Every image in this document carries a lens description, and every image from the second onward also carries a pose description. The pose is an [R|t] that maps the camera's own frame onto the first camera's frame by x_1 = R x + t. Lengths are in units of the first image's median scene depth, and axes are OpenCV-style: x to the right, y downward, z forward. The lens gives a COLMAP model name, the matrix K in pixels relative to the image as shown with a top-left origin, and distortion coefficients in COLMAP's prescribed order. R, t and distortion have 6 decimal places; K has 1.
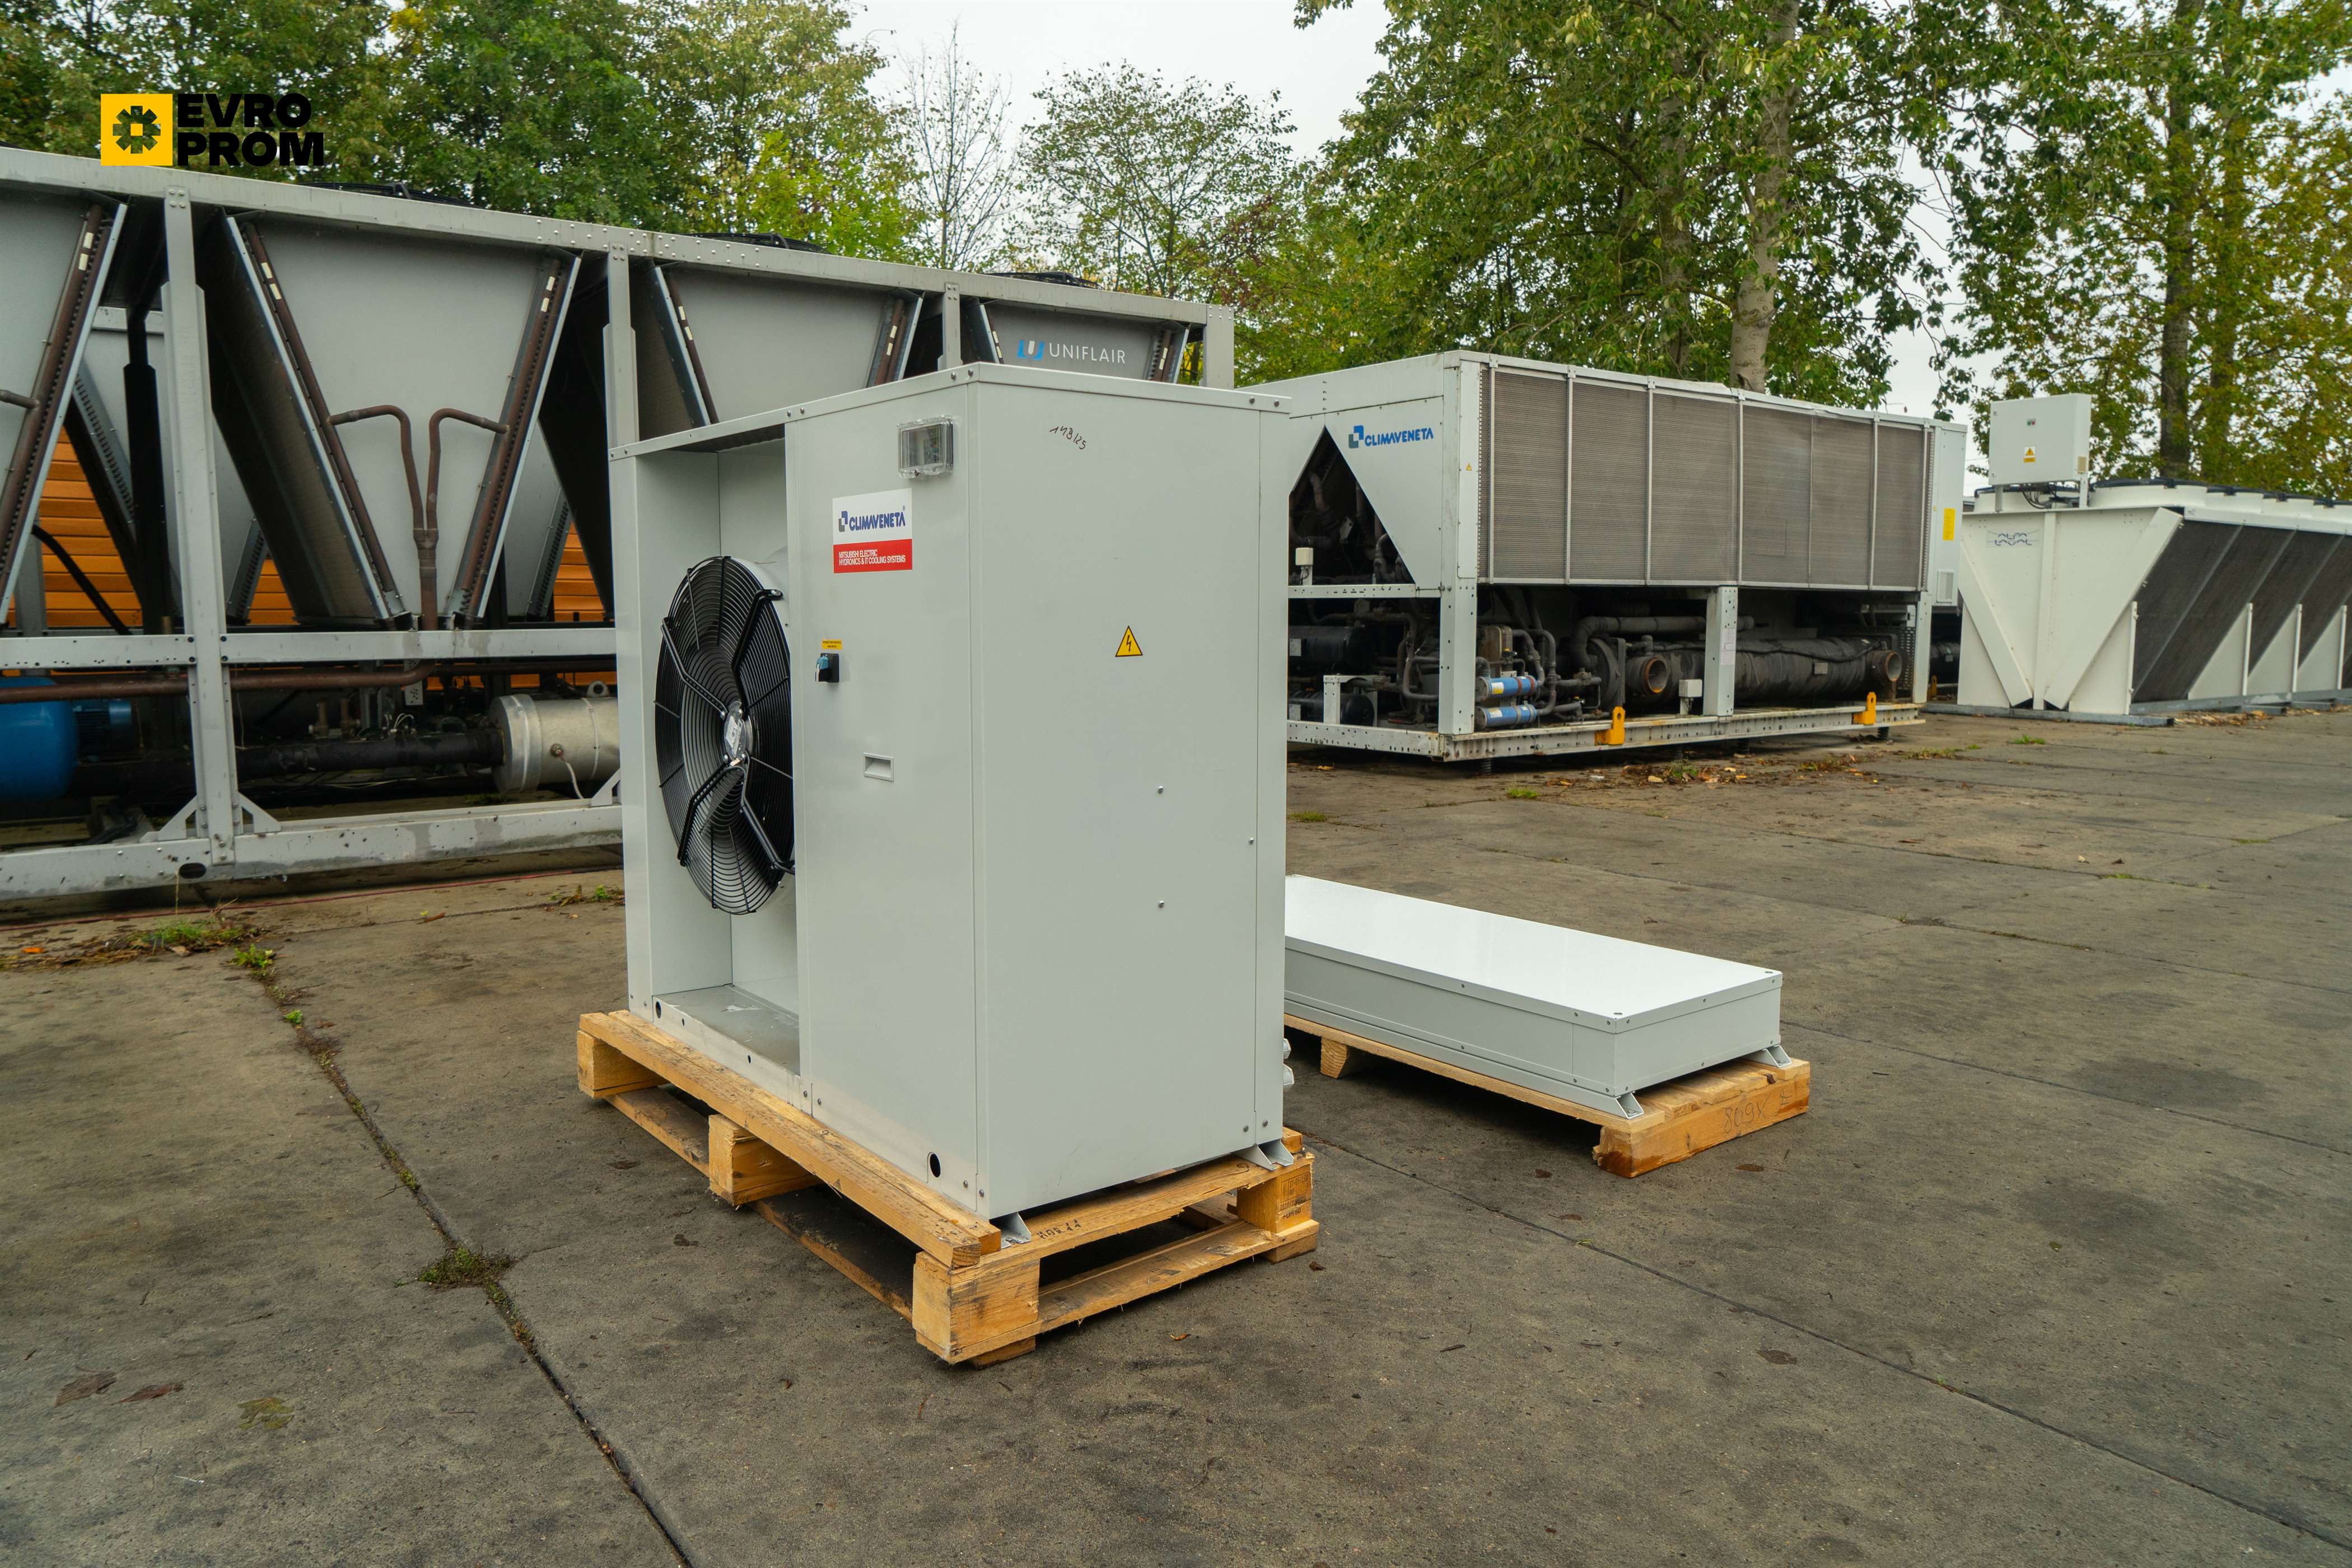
lens RADIAL K [[1570.6, 0, 1177.7], [0, 1570.6, 778.5], [0, 0, 1]] dist [-0.027387, 0.020990]
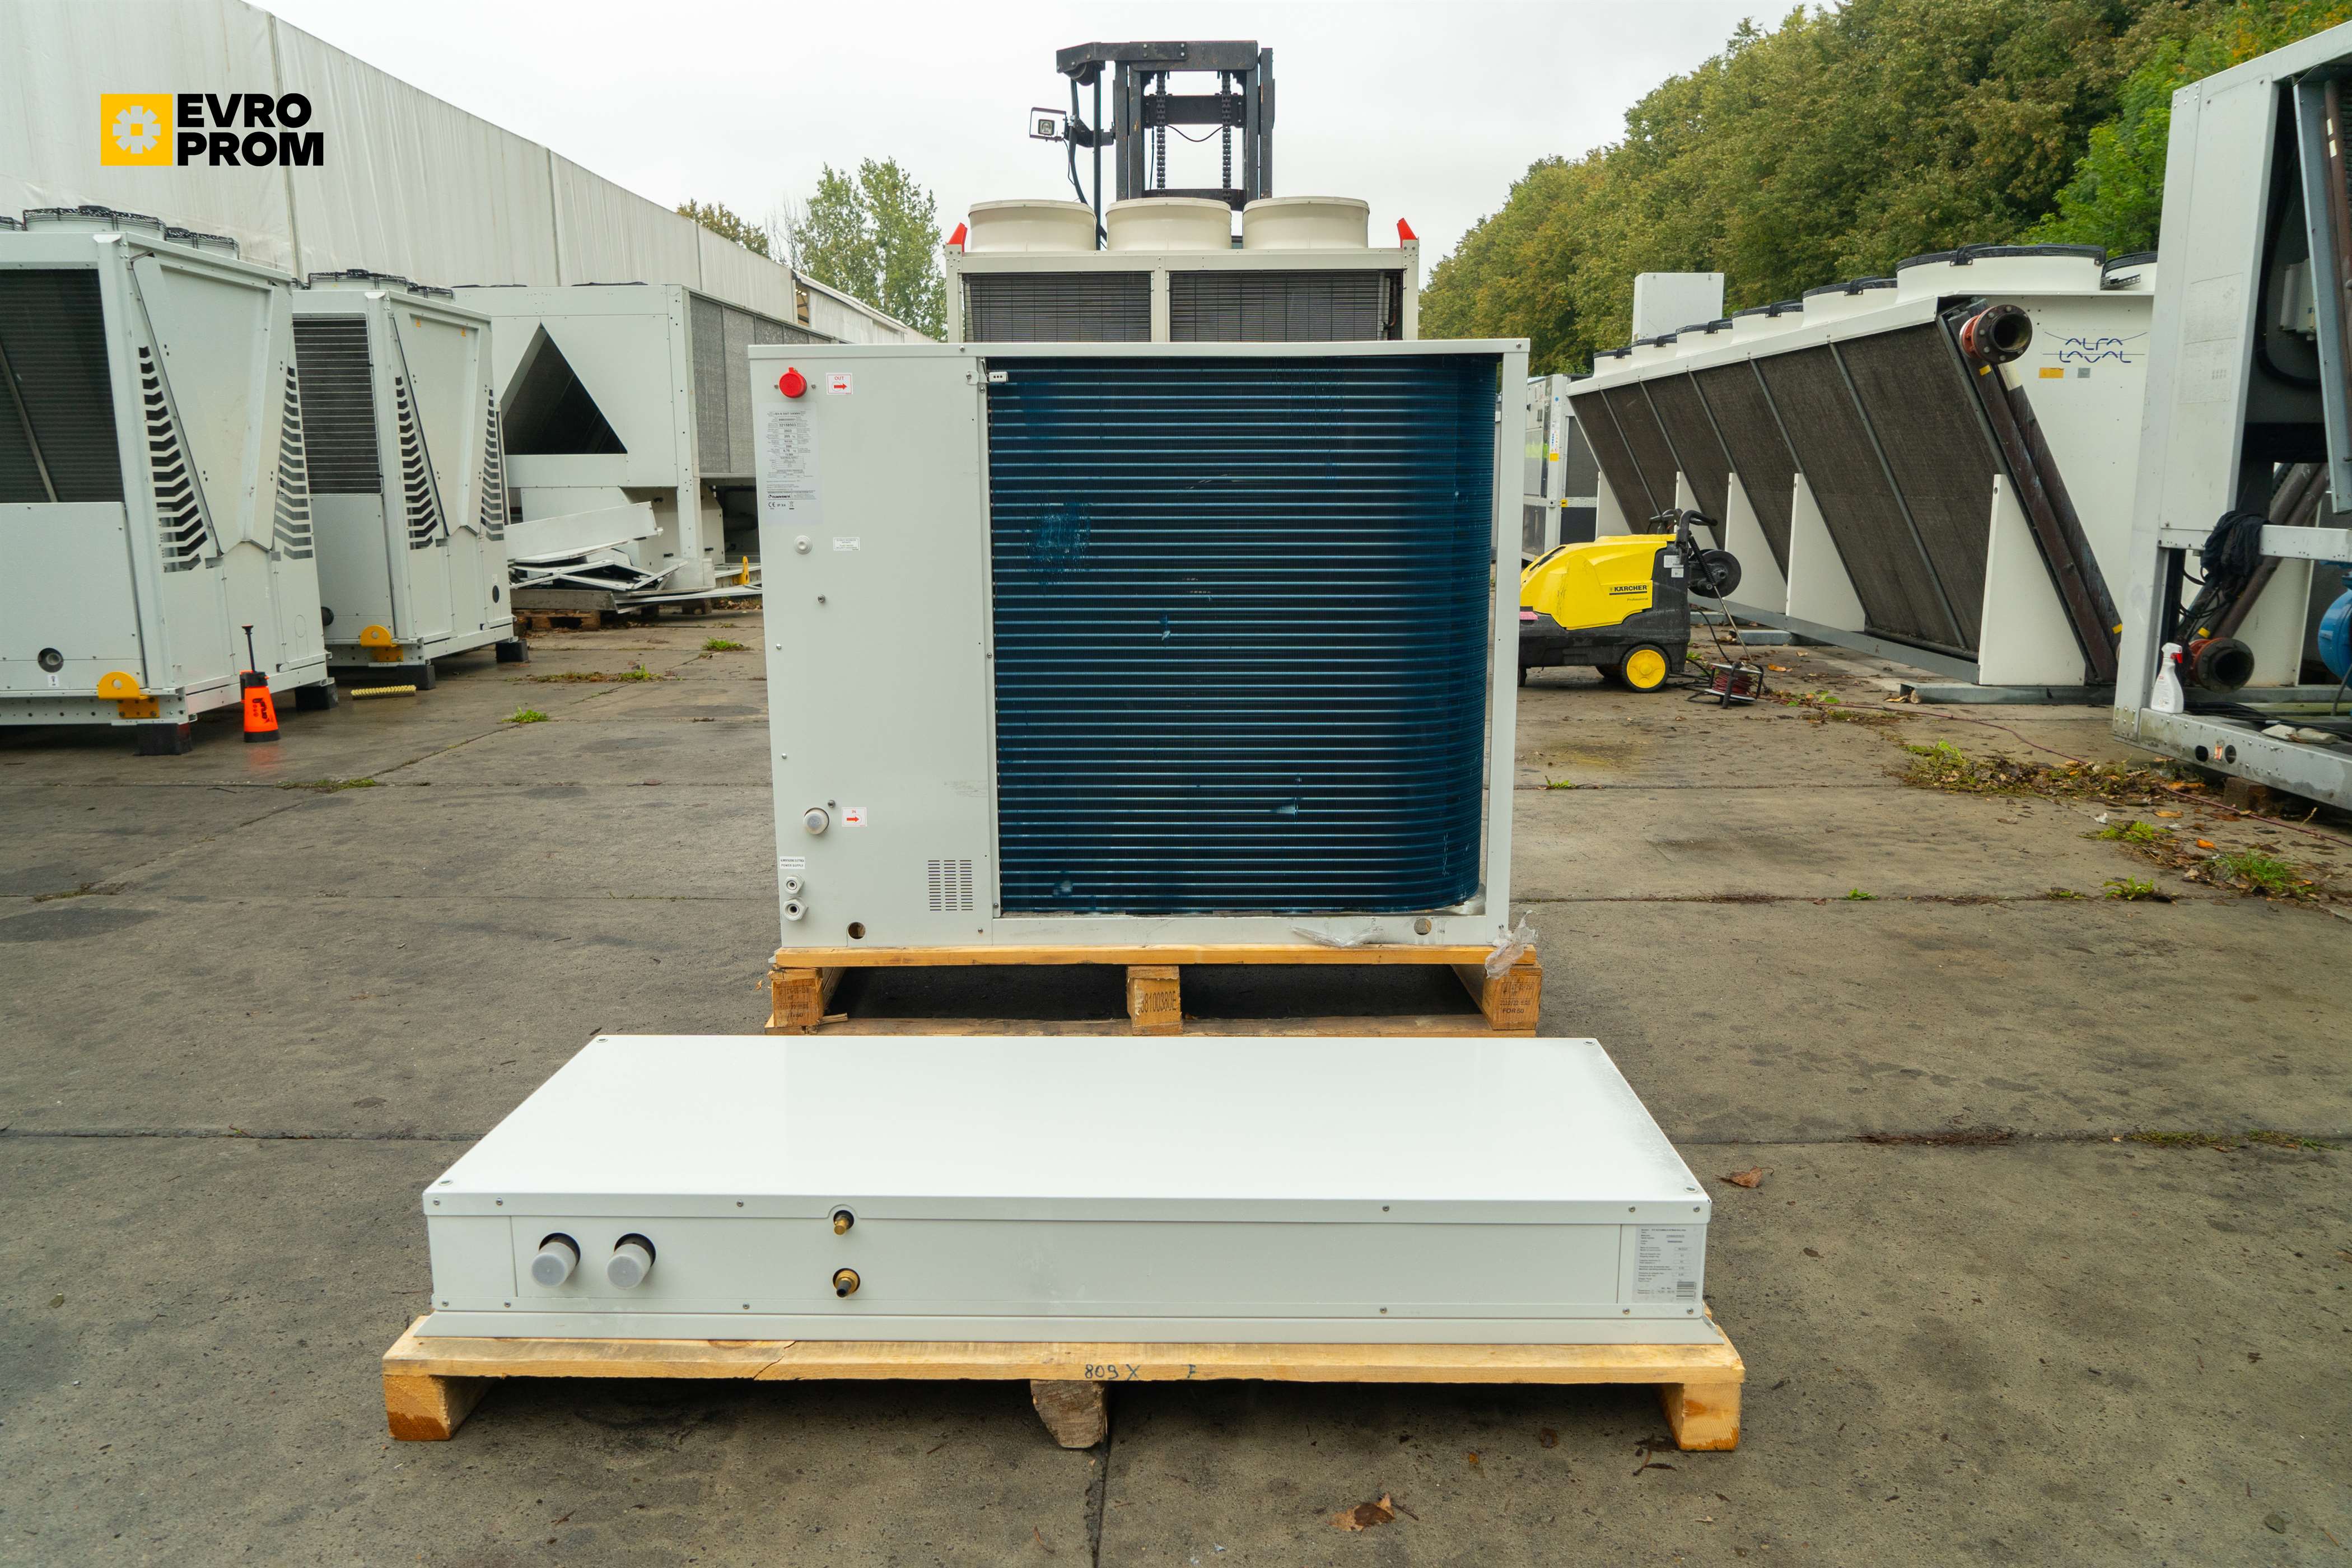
lens RADIAL K [[1570.6, 0, 1177.7], [0, 1570.6, 778.5], [0, 0, 1]] dist [-0.027387, 0.020990]
pose [[-0.618410, 0.152744, -0.770868, 0.809452], [-0.083628, 0.962568, 0.257816, -0.246009], [0.781393, 0.223903, -0.582488, 1.937924]]
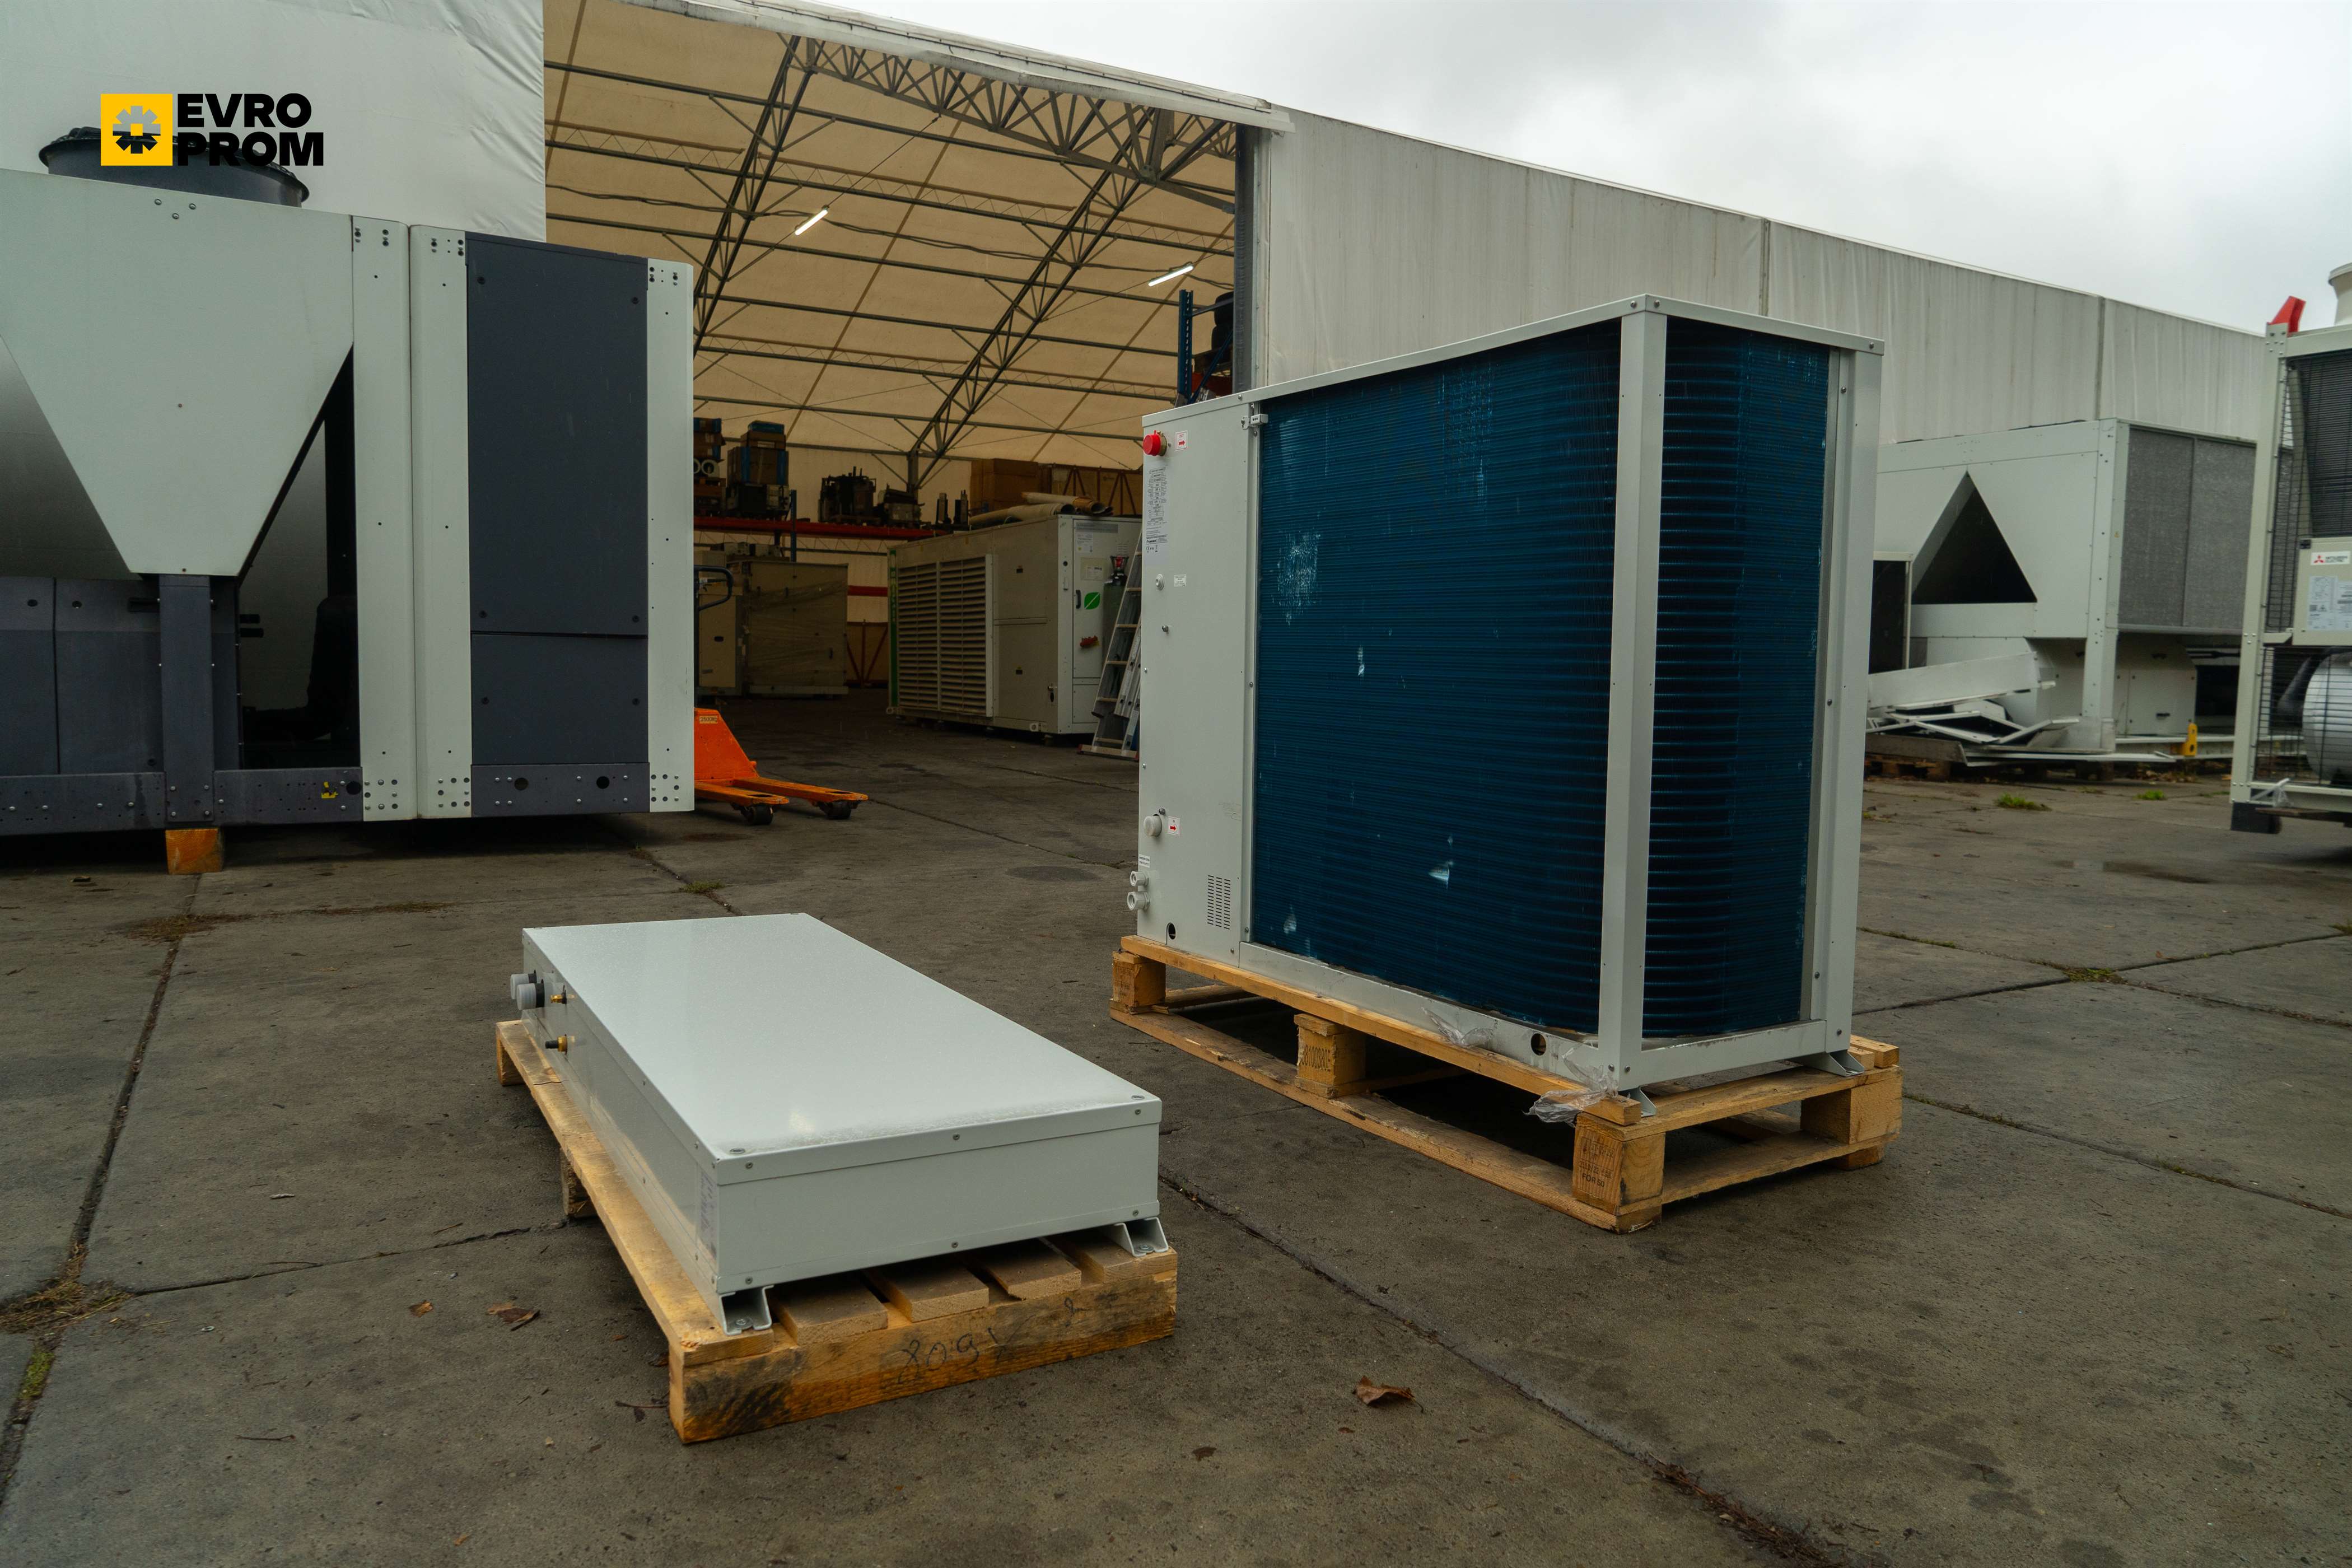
lens RADIAL K [[1570.6, 0, 1177.7], [0, 1570.6, 778.5], [0, 0, 1]] dist [-0.027387, 0.020990]
pose [[-0.992102, -0.026577, 0.122584, -0.139775], [-0.002560, 0.981382, 0.192049, -0.181668], [-0.125406, 0.190219, -0.973699, 2.347148]]
